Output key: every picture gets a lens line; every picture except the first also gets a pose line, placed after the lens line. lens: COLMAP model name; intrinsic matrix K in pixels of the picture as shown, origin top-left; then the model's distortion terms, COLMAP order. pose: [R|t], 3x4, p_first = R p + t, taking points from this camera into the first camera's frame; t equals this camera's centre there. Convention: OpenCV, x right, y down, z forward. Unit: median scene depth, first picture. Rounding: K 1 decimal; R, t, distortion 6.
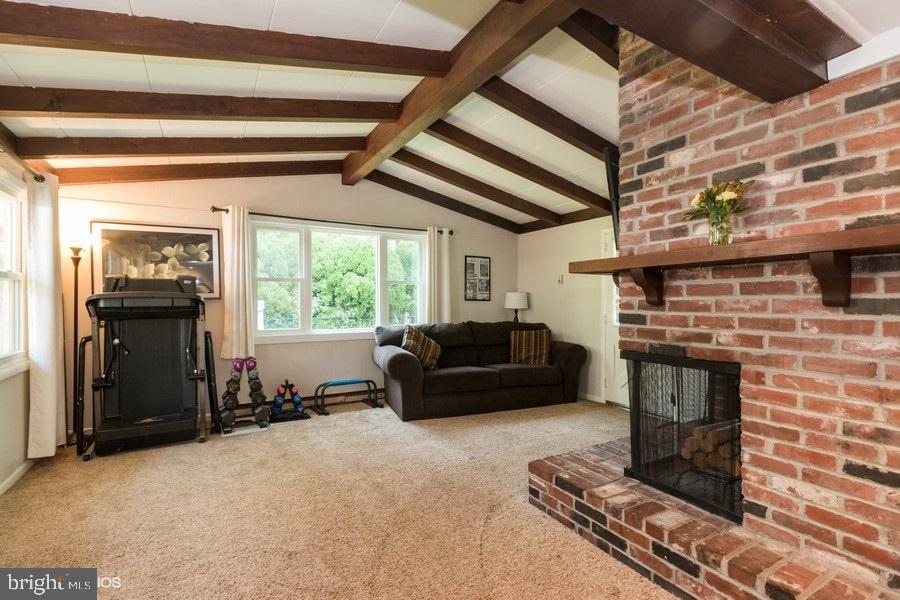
lens RADIAL K [[411.4, 0, 448.2], [0, 411.4, 301.1], [0, 0, 1]] dist [-0.005476, 0.000250]
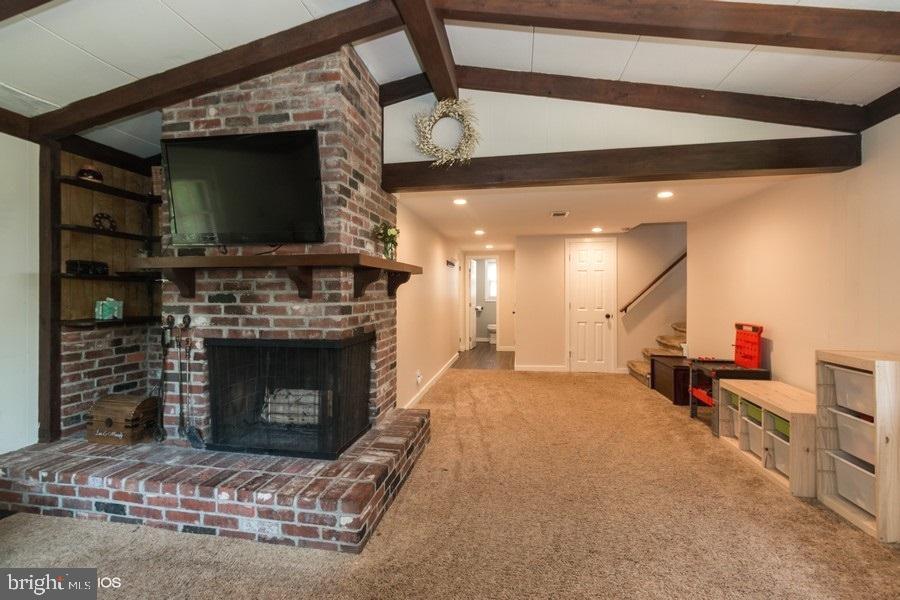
lens RADIAL K [[411.4, 0, 445.6], [0, 411.4, 295.8], [0, 0, 1]] dist [-0.005476, 0.000250]
pose [[-0.769122, 0.003505, 0.639092, -0.496863], [0.004424, 0.999990, -0.000161, 0.005891], [-0.639086, 0.002703, -0.769130, 1.752737]]
